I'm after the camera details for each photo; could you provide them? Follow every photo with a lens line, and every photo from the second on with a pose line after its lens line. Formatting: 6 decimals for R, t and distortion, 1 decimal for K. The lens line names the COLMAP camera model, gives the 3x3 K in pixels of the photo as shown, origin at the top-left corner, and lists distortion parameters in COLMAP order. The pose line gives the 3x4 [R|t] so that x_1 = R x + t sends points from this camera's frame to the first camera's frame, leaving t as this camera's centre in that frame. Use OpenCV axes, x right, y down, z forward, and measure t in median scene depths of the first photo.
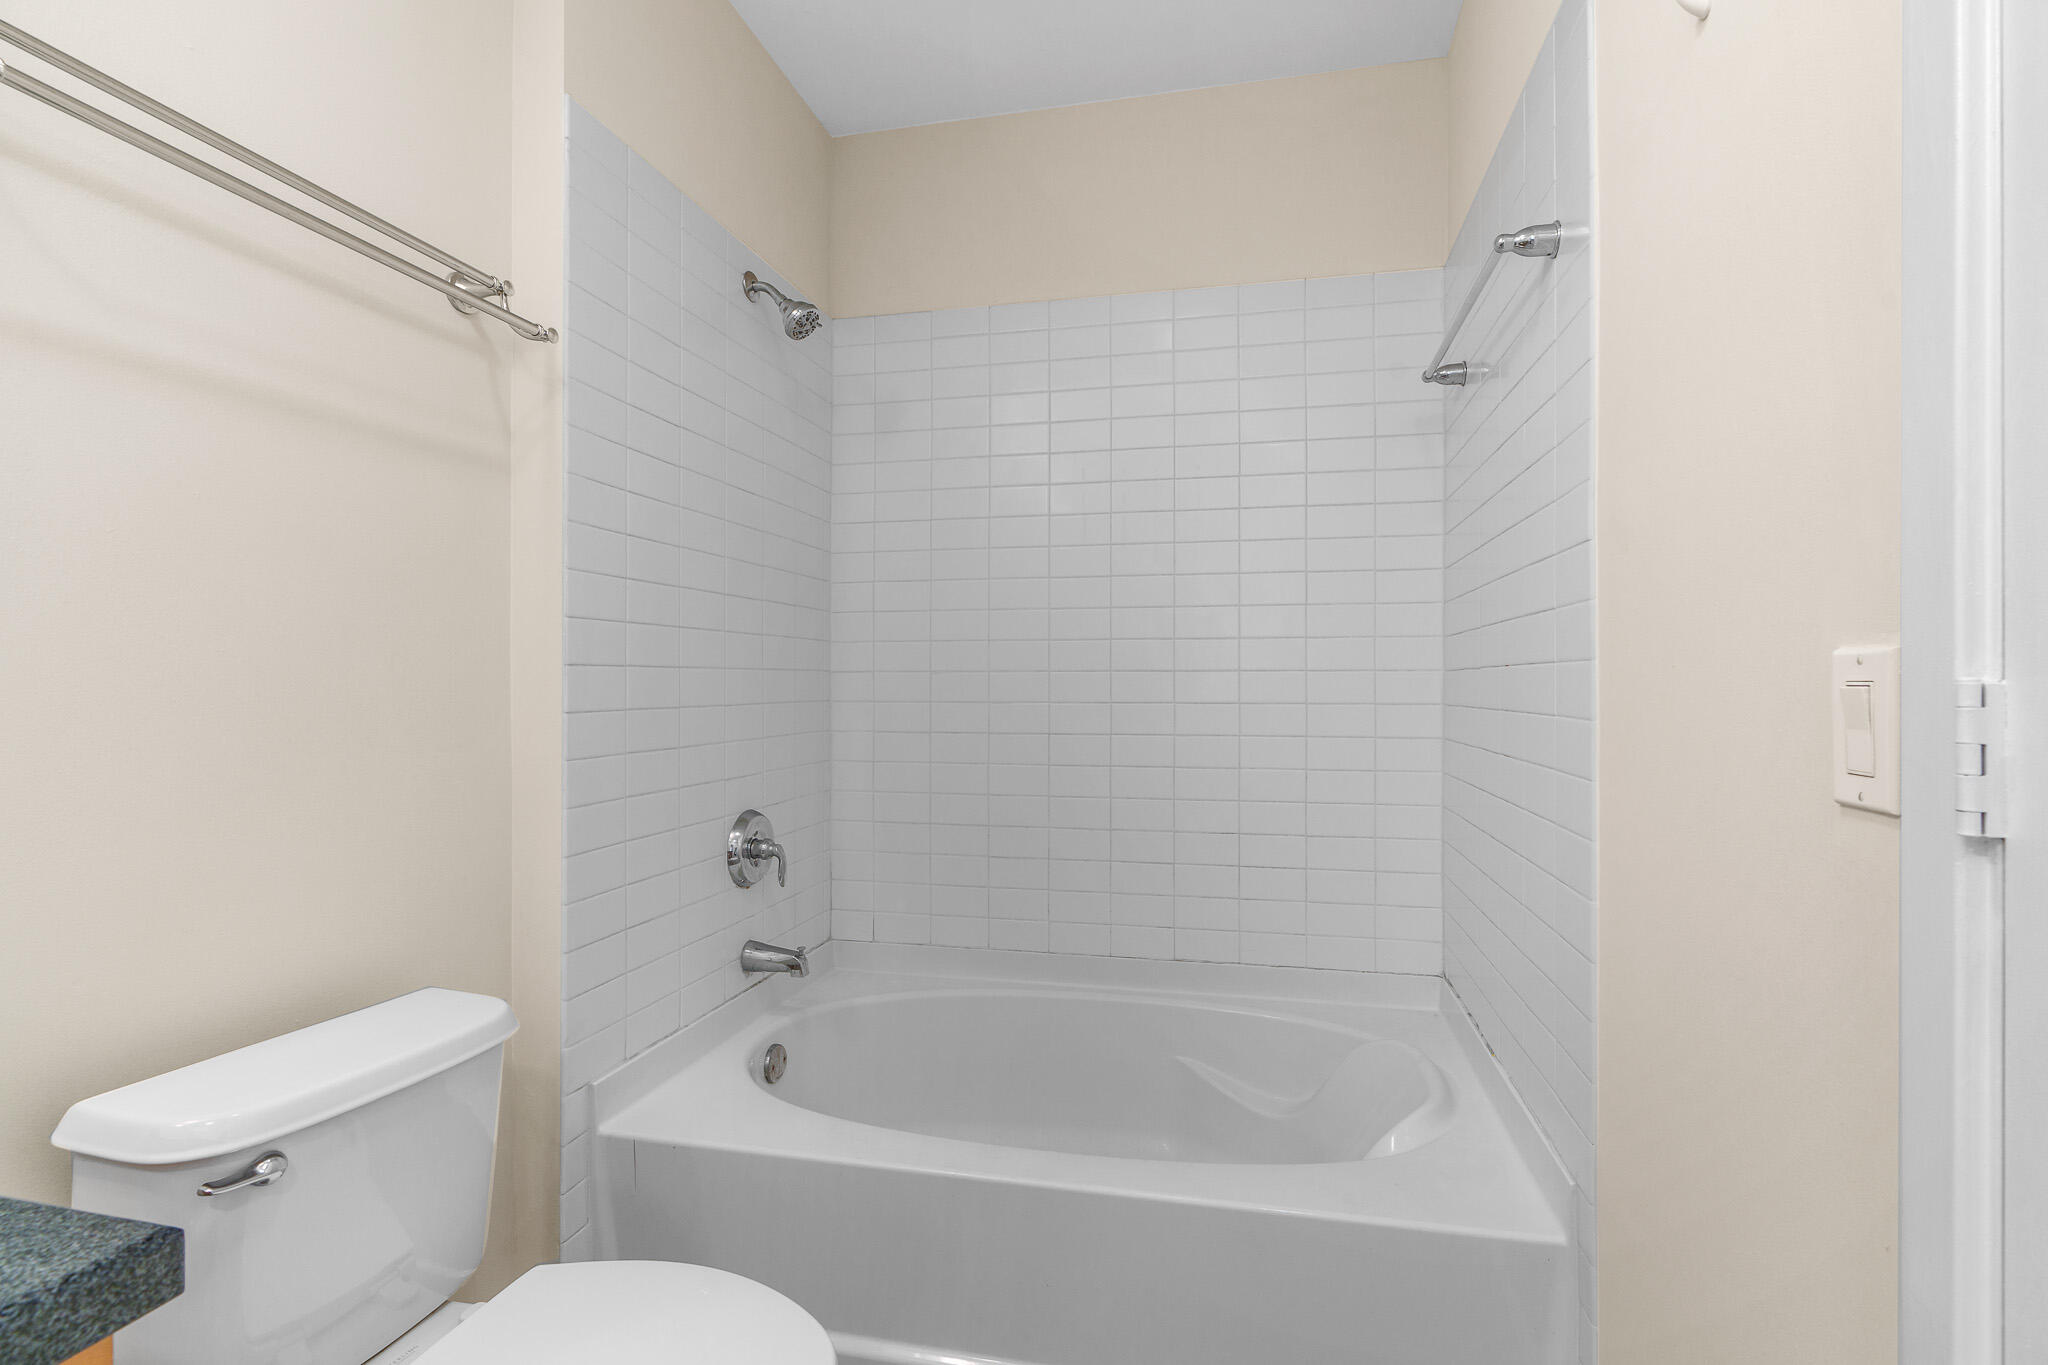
lens RADIAL K [[930.9, 0, 1024.0], [0, 930.9, 682.5], [0, 0, 1]] dist [-0.003099, -0.000207]
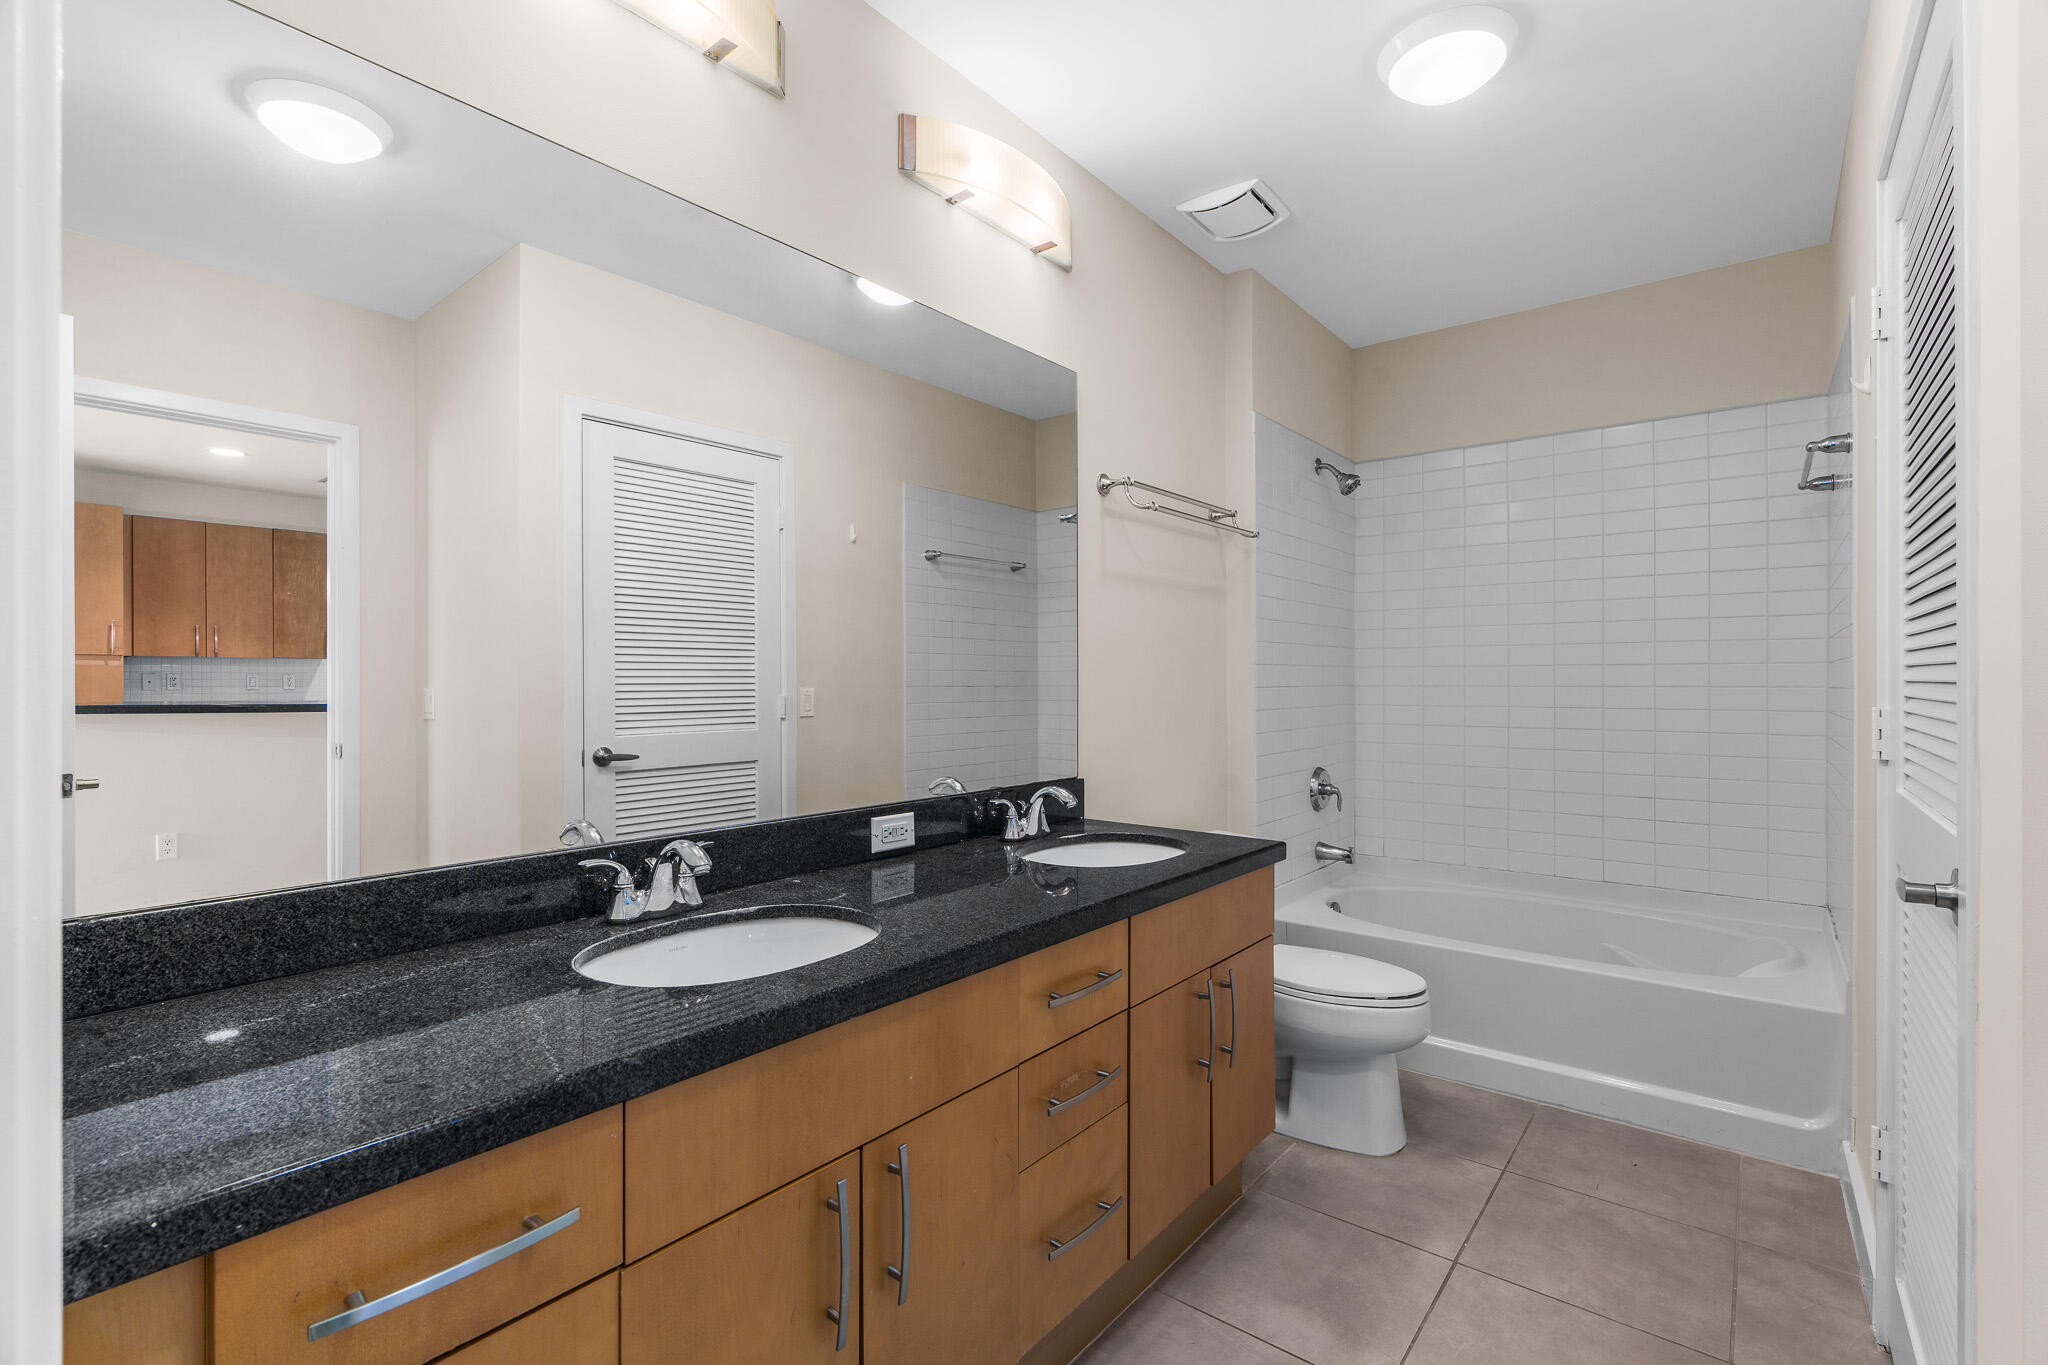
lens RADIAL K [[917.1, 0, 1034.0], [0, 917.1, 680.0], [0, 0, 1]] dist [-0.005086, -0.000382]
pose [[0.911390, -0.001923, -0.411538, -0.075811], [0.002387, 0.999997, 0.000613, -0.028948], [0.411536, -0.001541, 0.911392, -0.802573]]
